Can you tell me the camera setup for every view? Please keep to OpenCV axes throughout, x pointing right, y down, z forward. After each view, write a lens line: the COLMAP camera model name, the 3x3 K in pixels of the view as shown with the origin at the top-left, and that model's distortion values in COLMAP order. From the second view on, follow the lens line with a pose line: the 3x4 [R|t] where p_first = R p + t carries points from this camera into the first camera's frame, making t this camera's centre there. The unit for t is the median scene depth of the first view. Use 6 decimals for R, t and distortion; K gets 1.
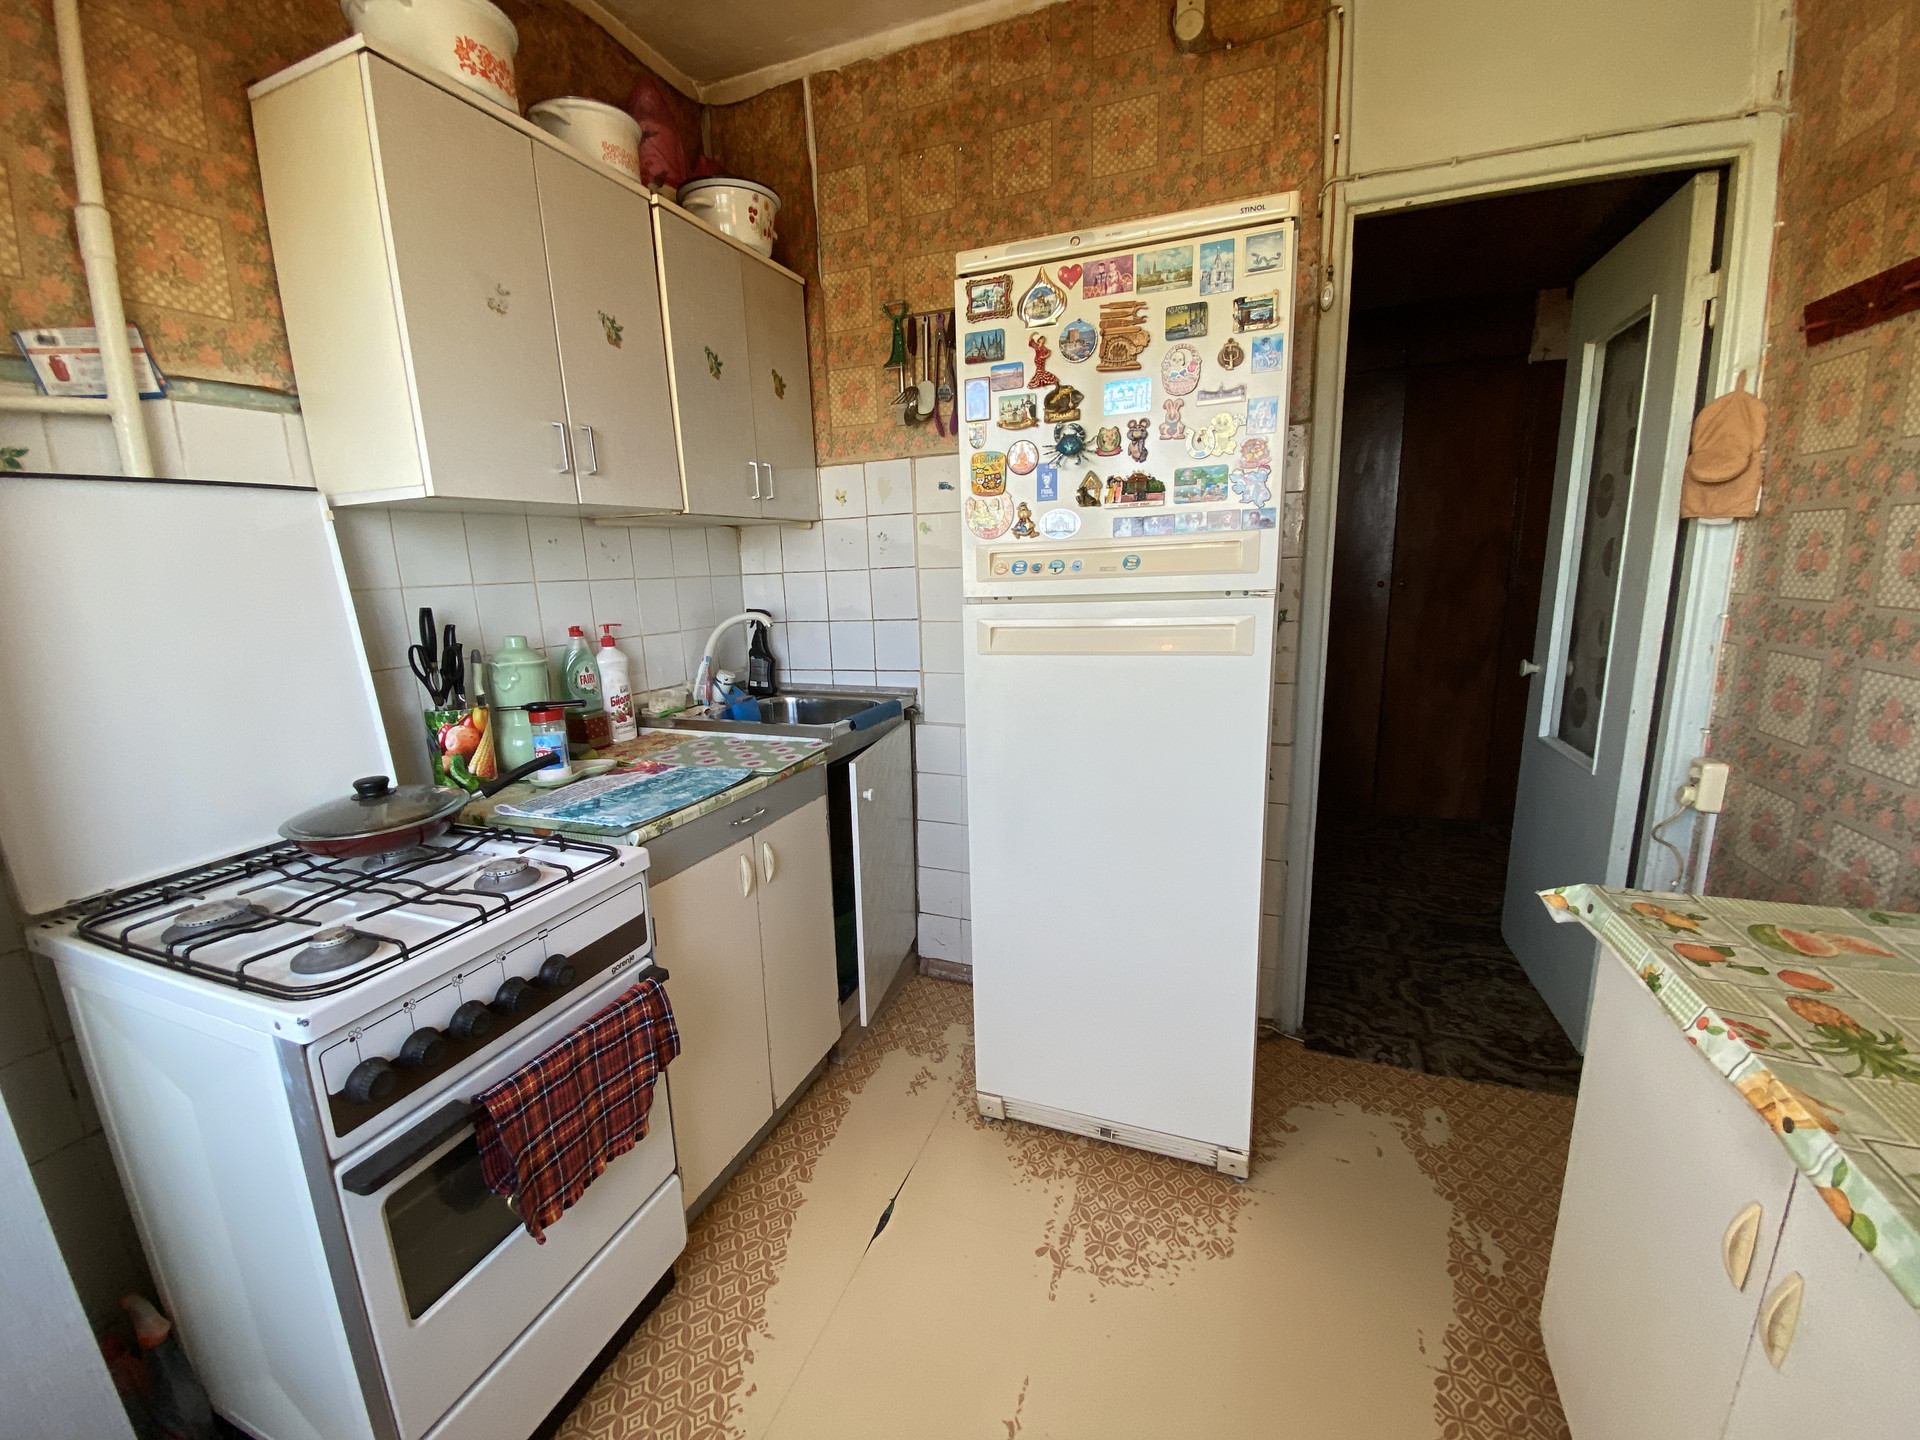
lens RADIAL K [[777.4, 0, 954.8], [0, 777.4, 728.2], [0, 0, 1]] dist [0.023220, -0.022035]
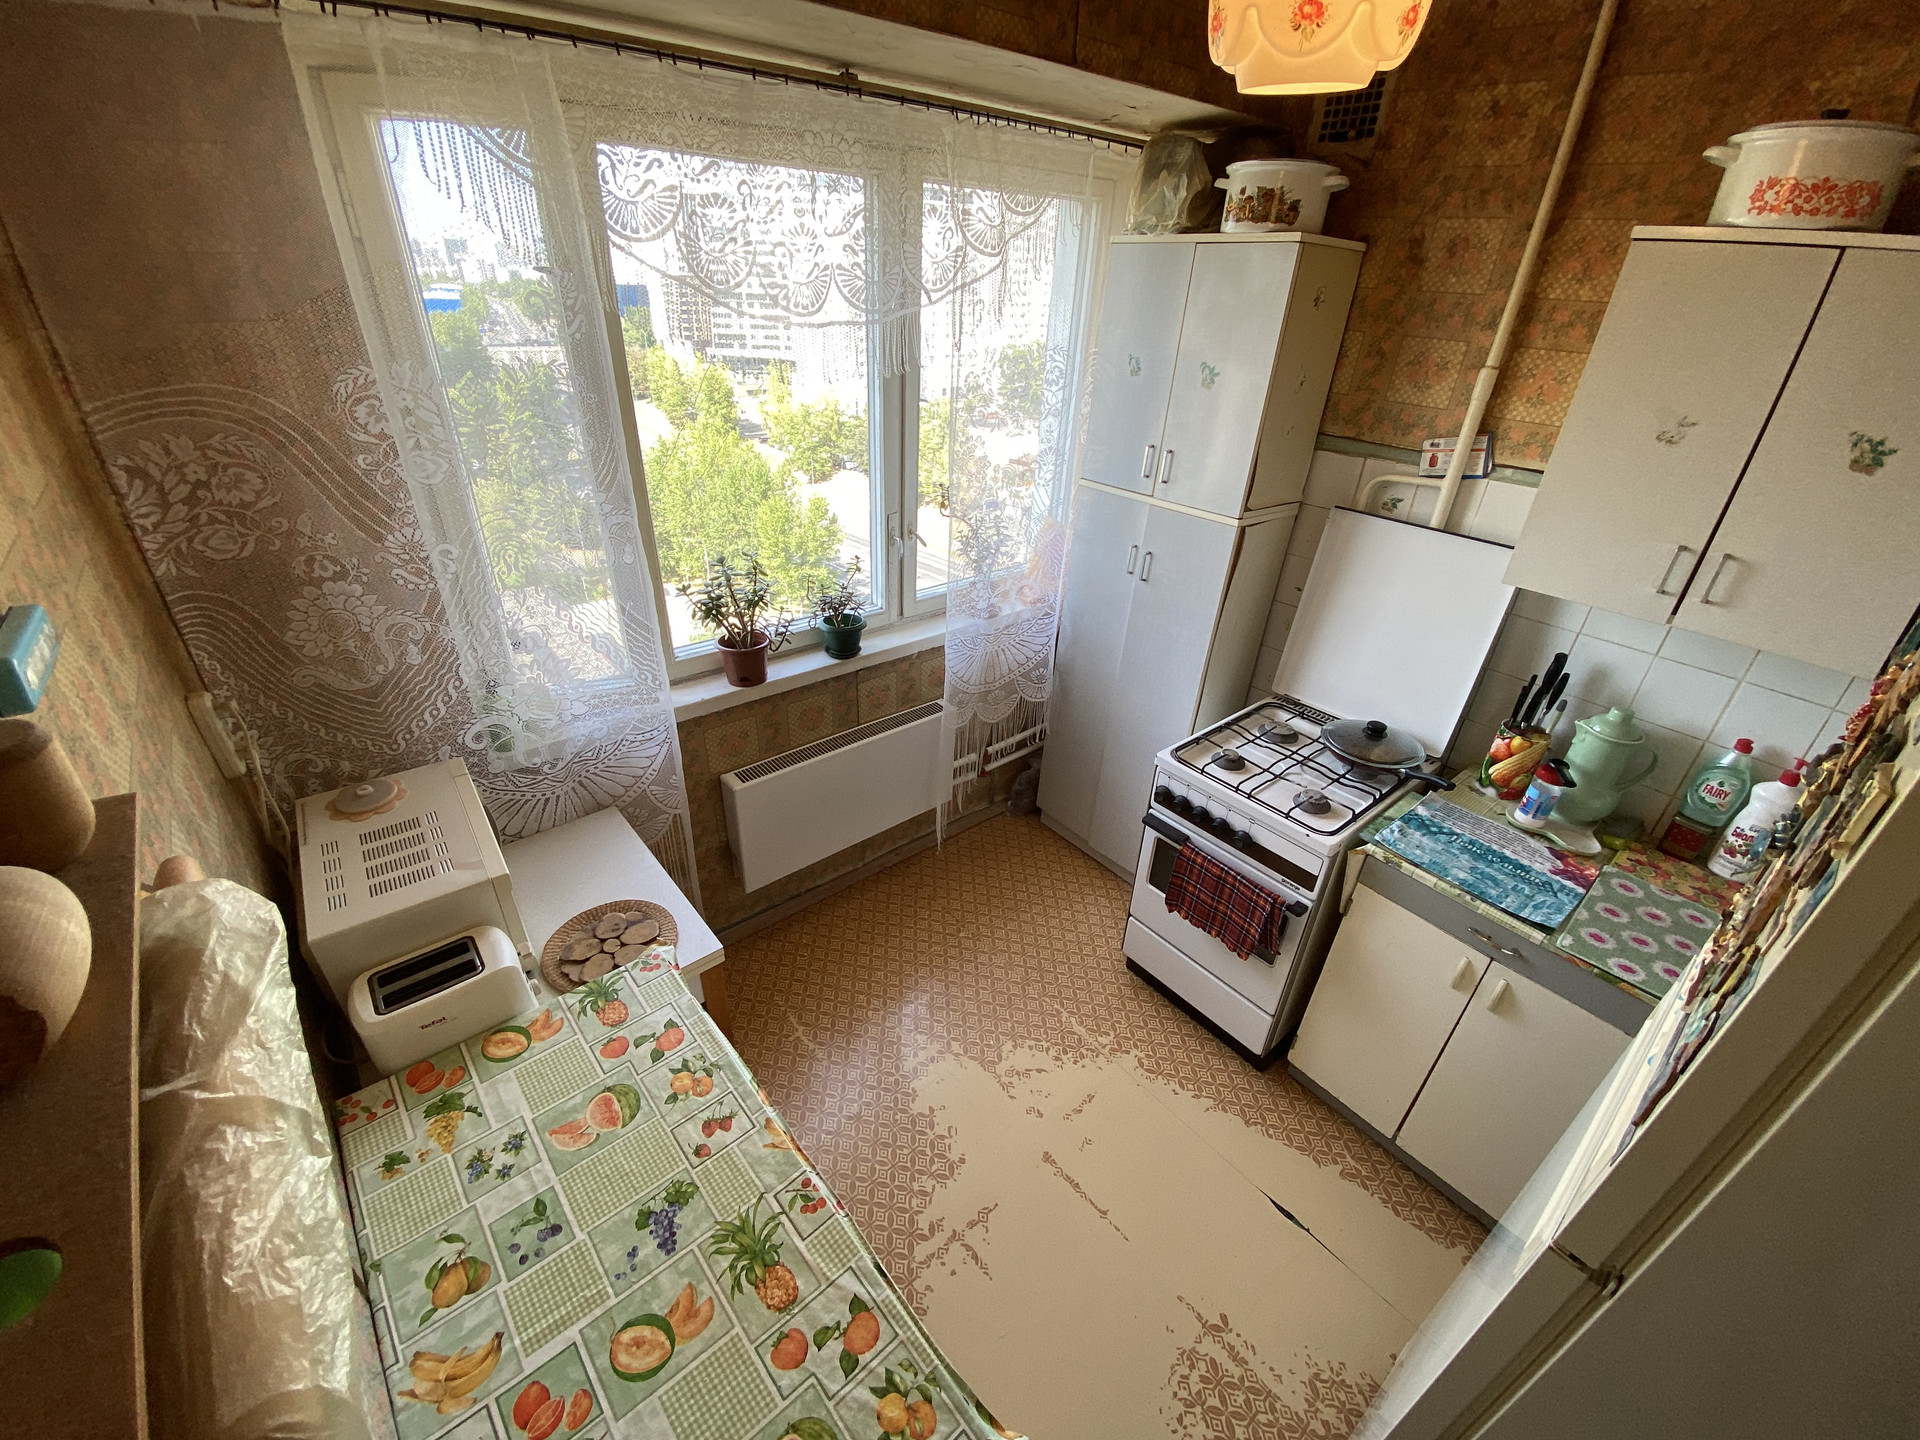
lens RADIAL K [[777.4, 0, 954.8], [0, 777.4, 728.2], [0, 0, 1]] dist [0.023220, -0.022035]
pose [[-0.496085, 0.446800, -0.744492, 0.799177], [-0.200619, 0.775255, 0.598942, -0.635200], [0.844779, 0.446485, -0.294956, 0.633959]]
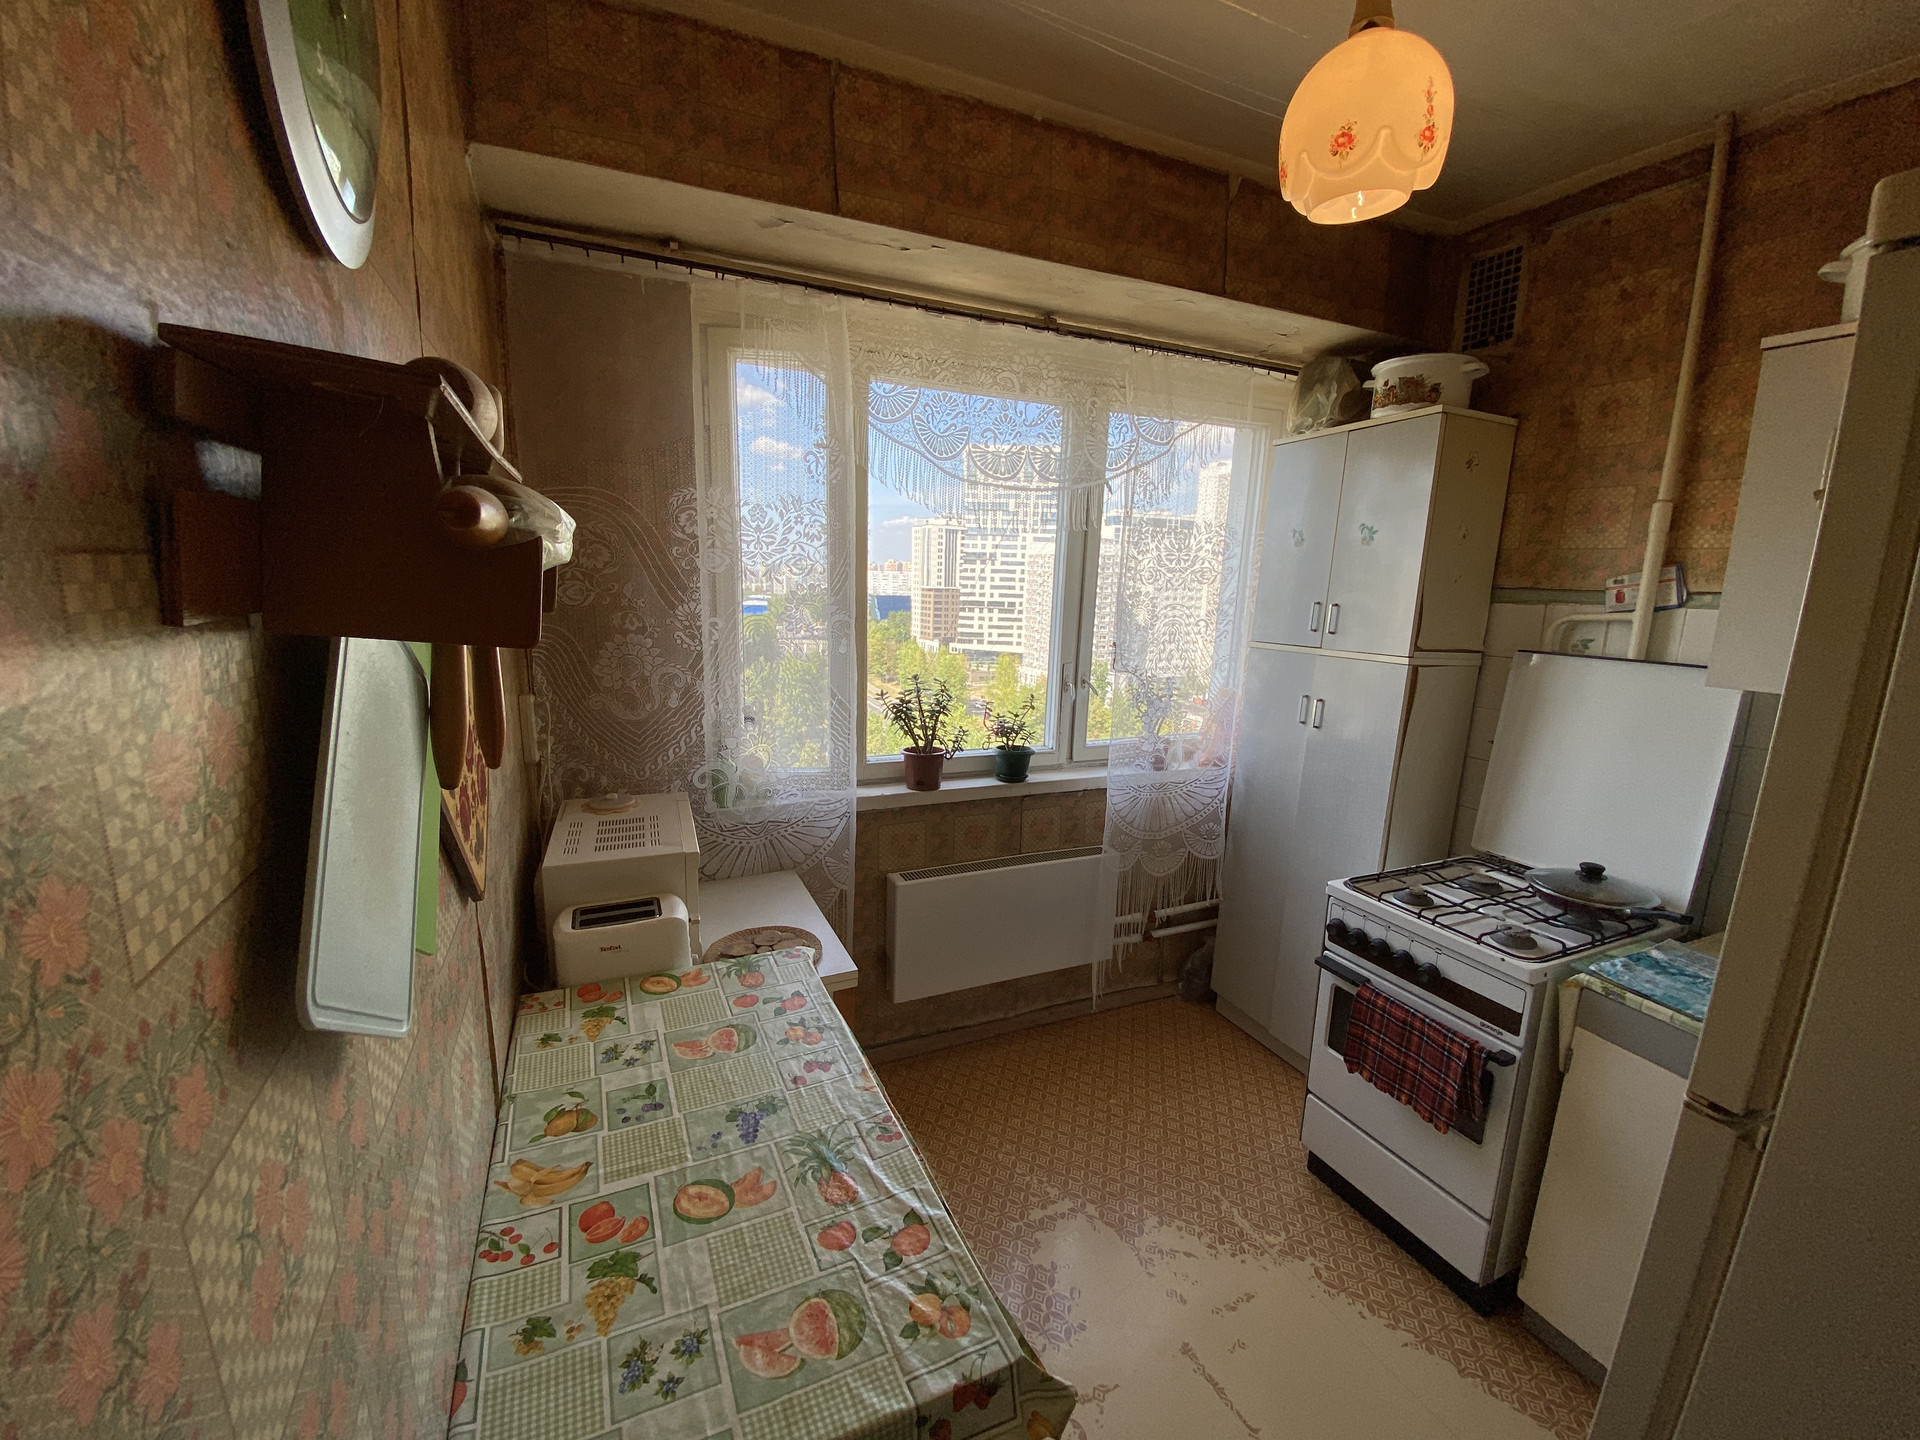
lens RADIAL K [[777.4, 0, 954.8], [0, 777.4, 728.2], [0, 0, 1]] dist [0.023220, -0.022035]
pose [[-0.711434, 0.142248, -0.688206, 0.922703], [-0.151670, 0.925141, 0.348009, -0.429649], [0.686191, 0.351966, -0.636602, 0.879624]]
